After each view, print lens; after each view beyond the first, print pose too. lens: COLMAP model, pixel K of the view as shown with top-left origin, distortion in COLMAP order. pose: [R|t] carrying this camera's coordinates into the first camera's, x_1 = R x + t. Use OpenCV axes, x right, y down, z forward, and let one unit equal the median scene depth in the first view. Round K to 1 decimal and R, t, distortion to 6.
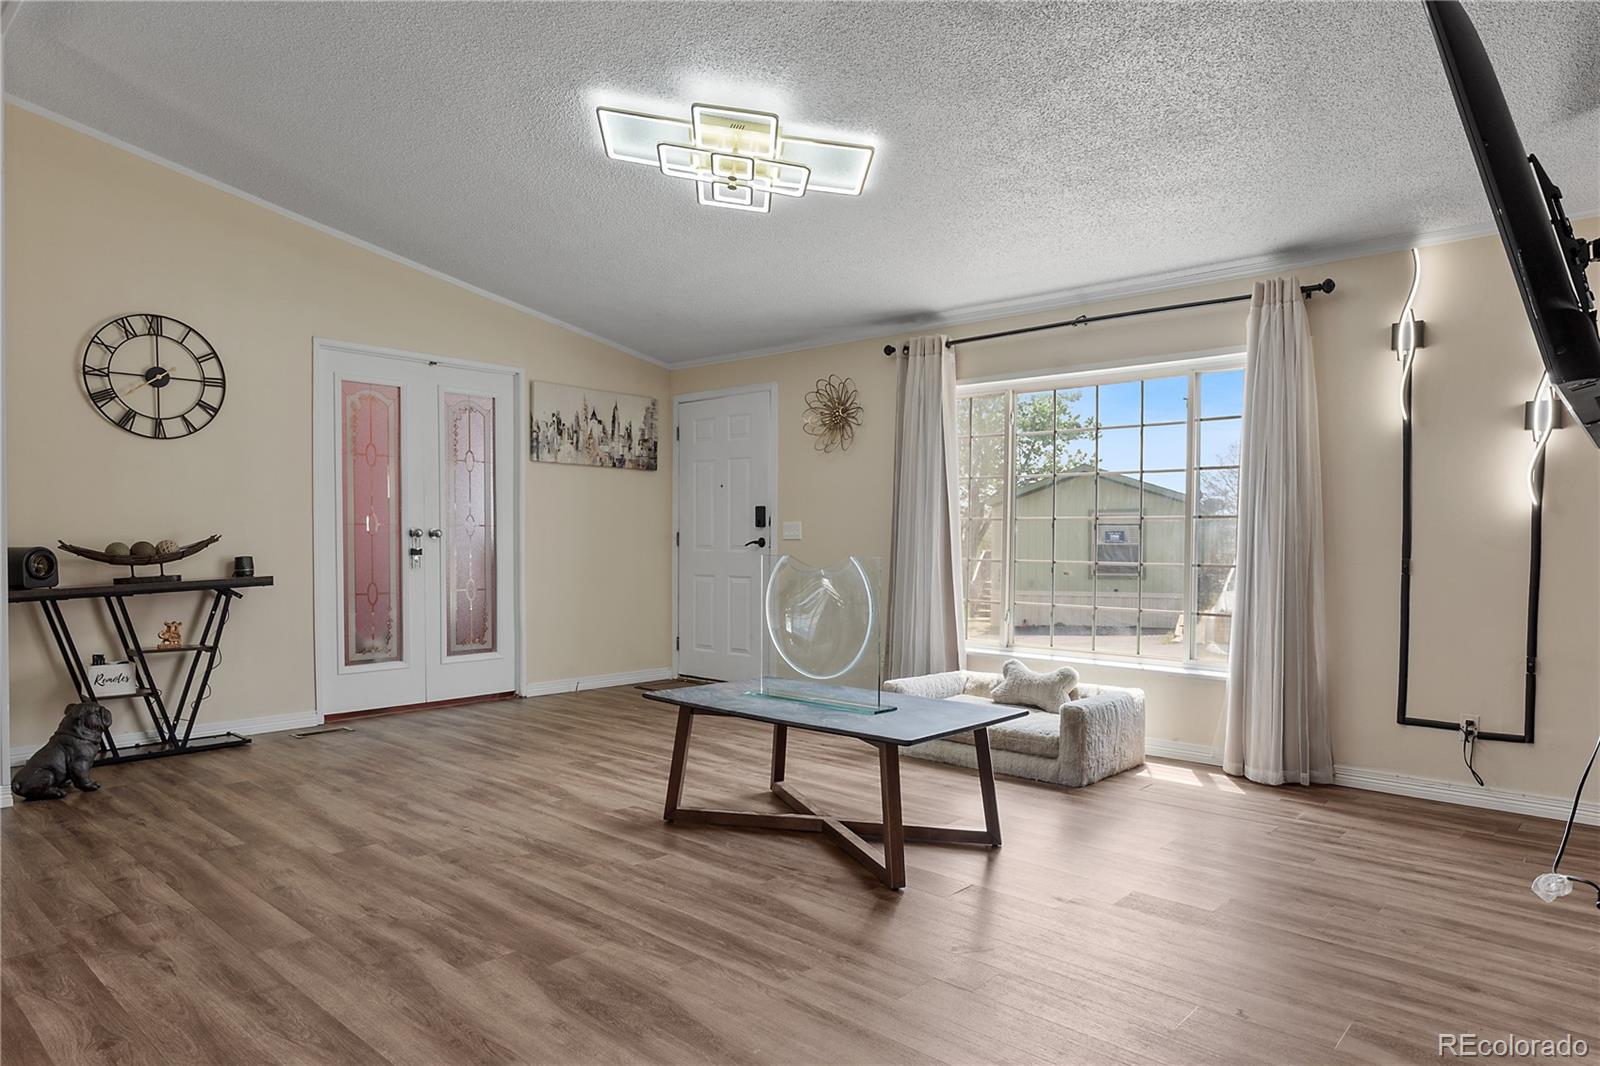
lens RADIAL K [[959.2, 0, 800.0], [0, 959.2, 562.8], [0, 0, 1]] dist [-0.006309, 0.001604]
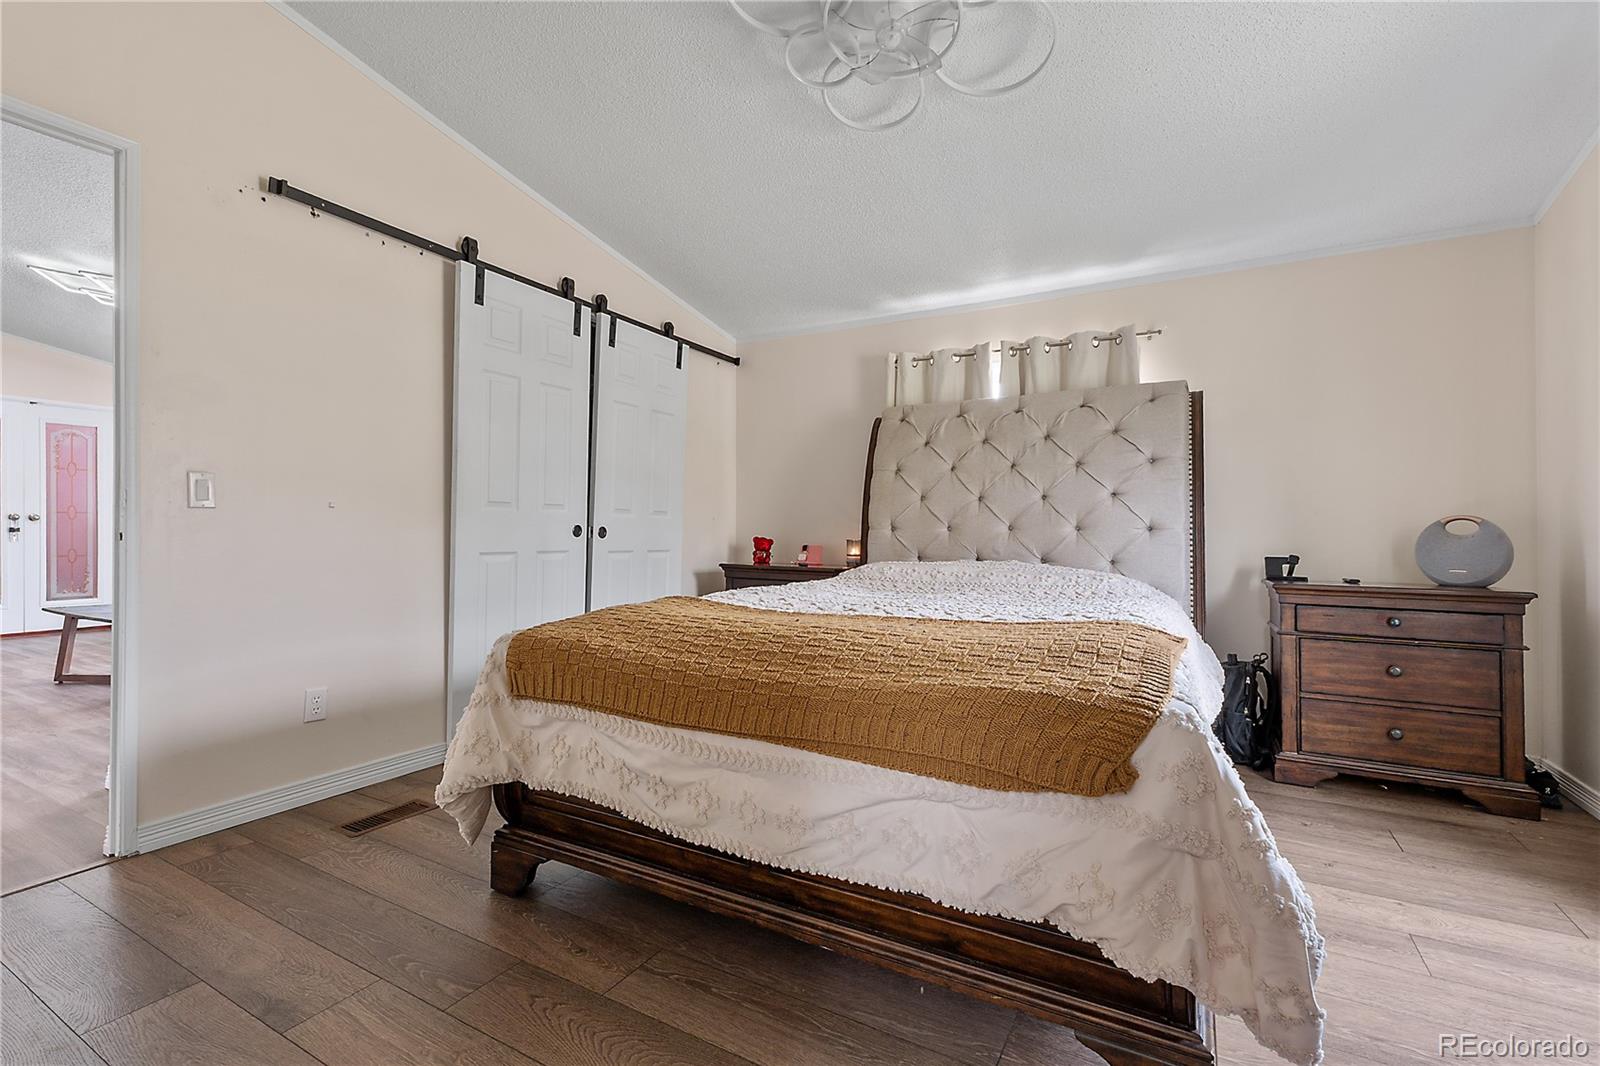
lens RADIAL K [[675.2, 0, 804.0], [0, 675.2, 534.6], [0, 0, 1]] dist [0.003627, 0.000295]
pose [[0.970130, -0.001858, 0.242577, 0.677770], [0.006233, 0.999831, -0.017270, 0.027668], [-0.242504, 0.018266, 0.969978, -0.393942]]
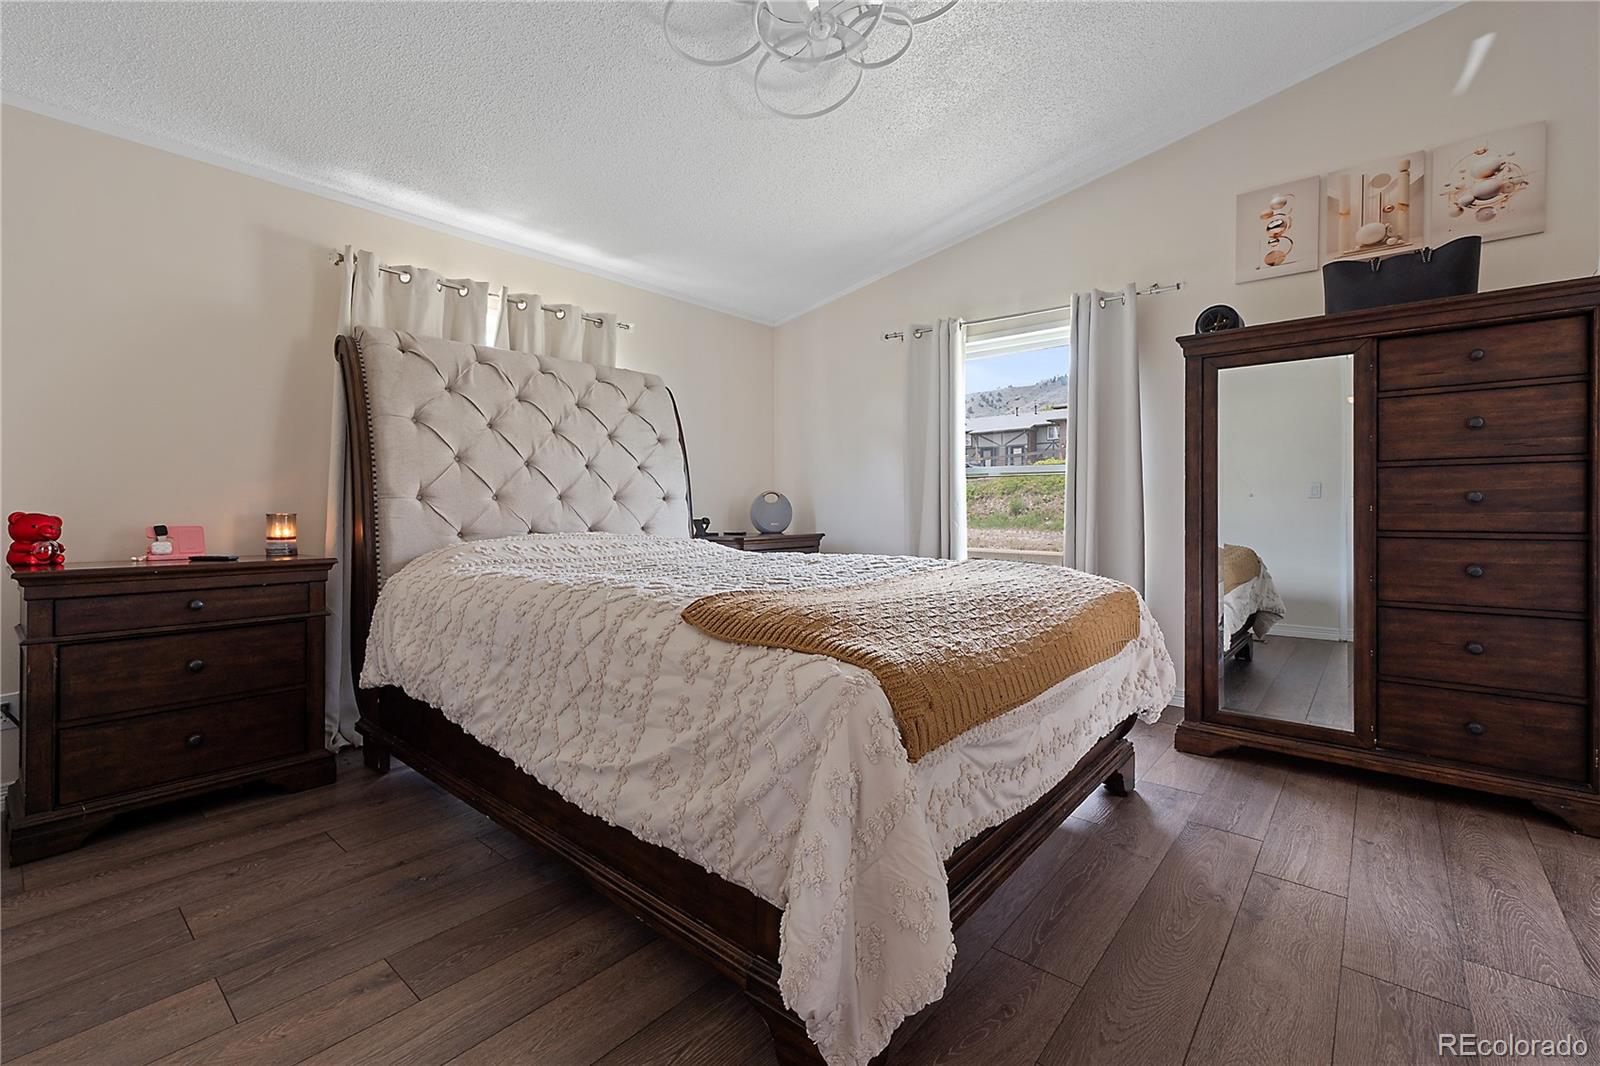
lens RADIAL K [[675.2, 0, 786.2], [0, 675.2, 507.0], [0, 0, 1]] dist [0.003627, 0.000295]
pose [[-0.009741, -0.014326, 0.999850, 0.352436], [0.022611, 0.999639, 0.014543, 0.013511], [-0.999697, 0.022749, -0.009414, 0.076651]]
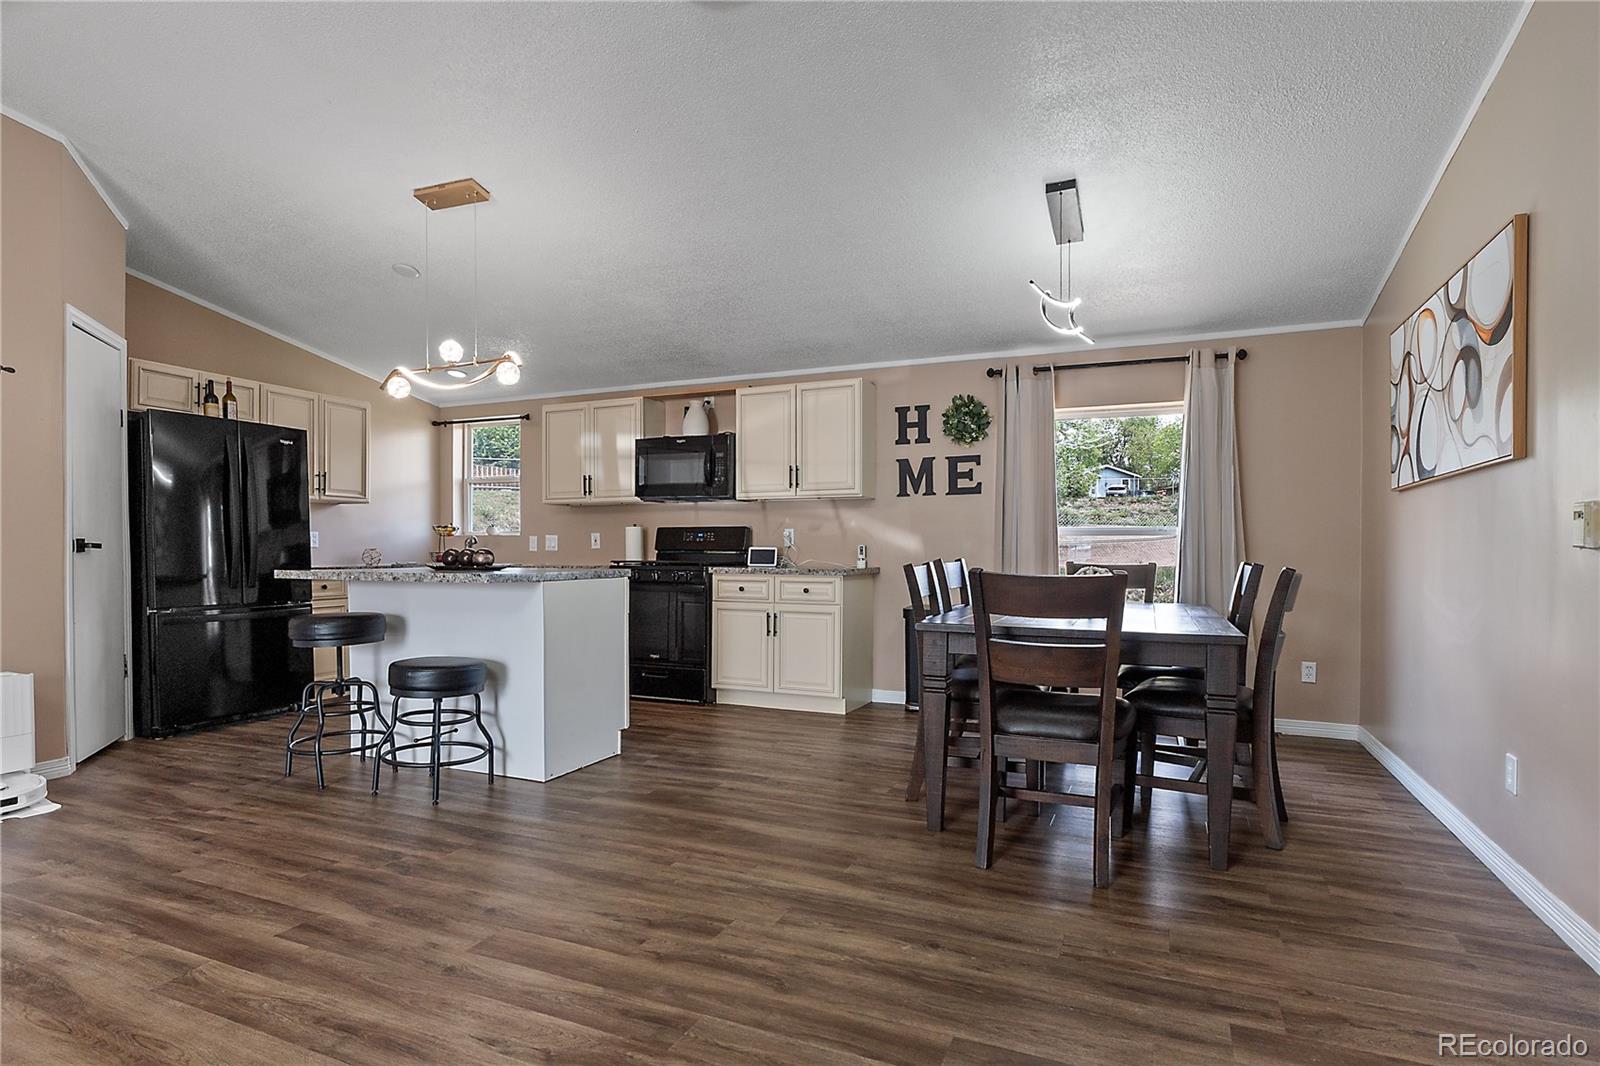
lens RADIAL K [[830.5, 0, 809.5], [0, 830.5, 558.1], [0, 0, 1]] dist [-0.010903, -0.001132]
pose [[-0.946166, -0.003009, -0.323669, -0.348525], [-0.014850, 0.999307, 0.034120, -0.026067], [0.323342, 0.037090, -0.945555, 0.906007]]
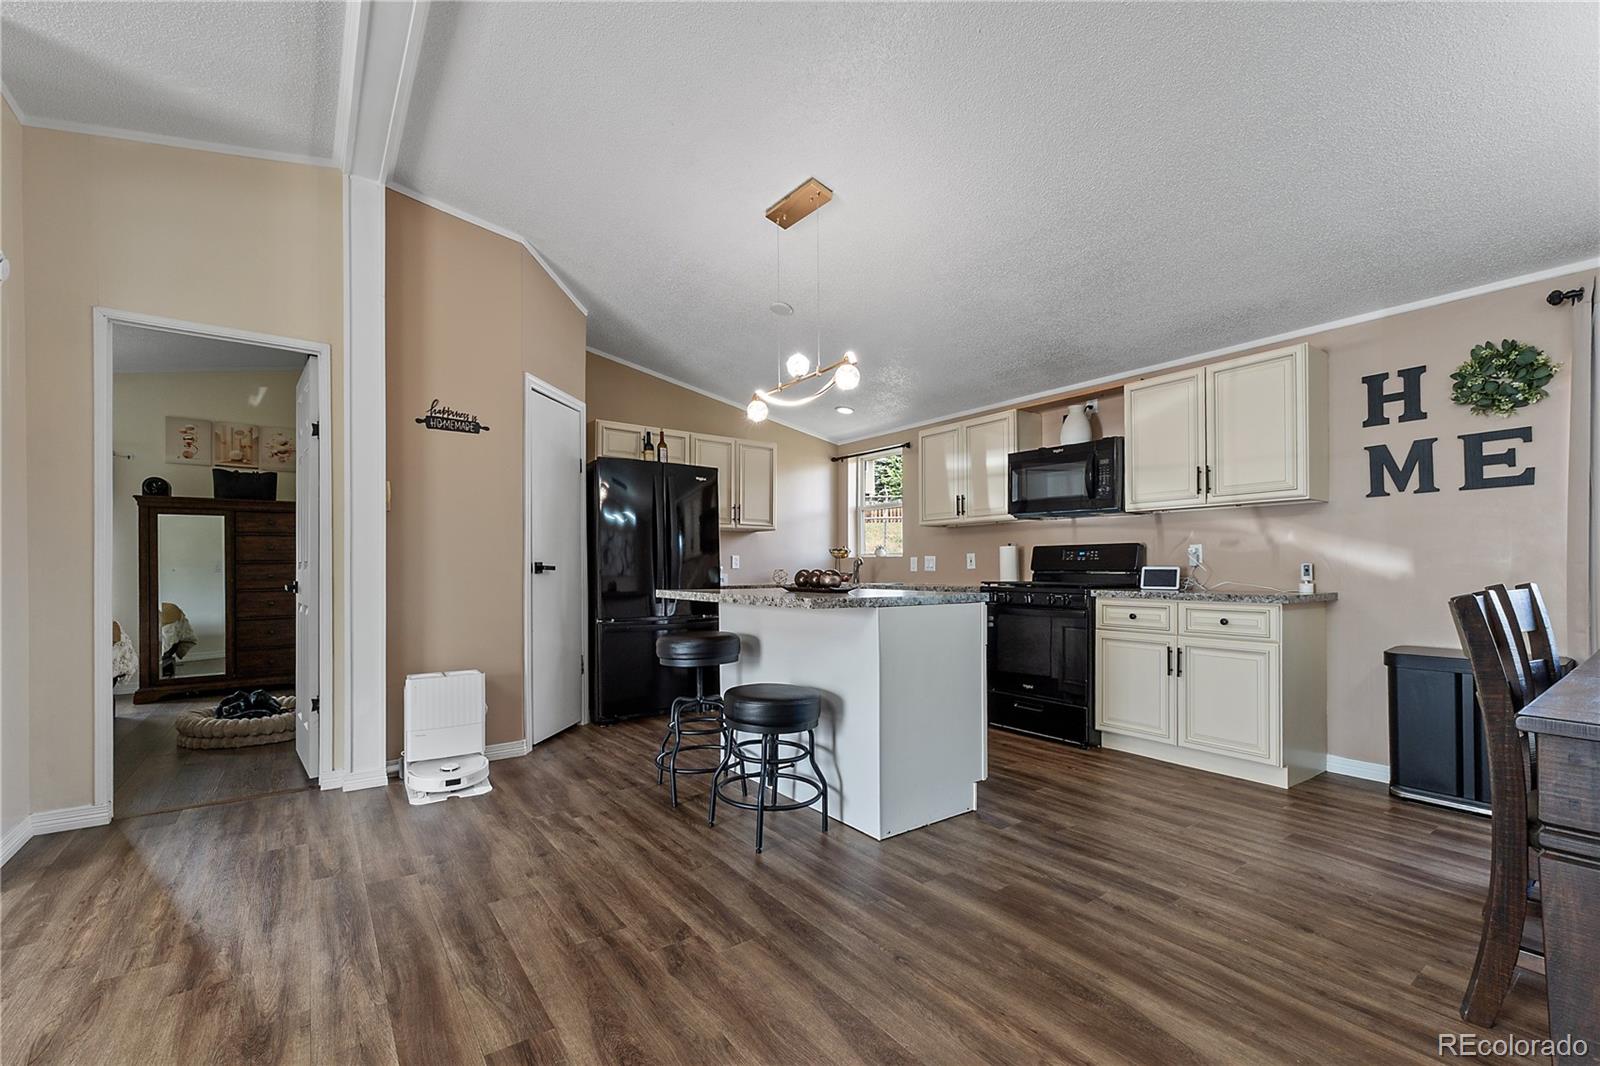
lens RADIAL K [[675.2, 0, 801.5], [0, 675.2, 563.9], [0, 0, 1]] dist [0.003627, 0.000295]
pose [[-0.978529, -0.001785, 0.206103, -0.418529], [0.002294, 0.999806, 0.019551, -0.019955], [-0.206098, 0.019604, -0.978335, 0.629326]]
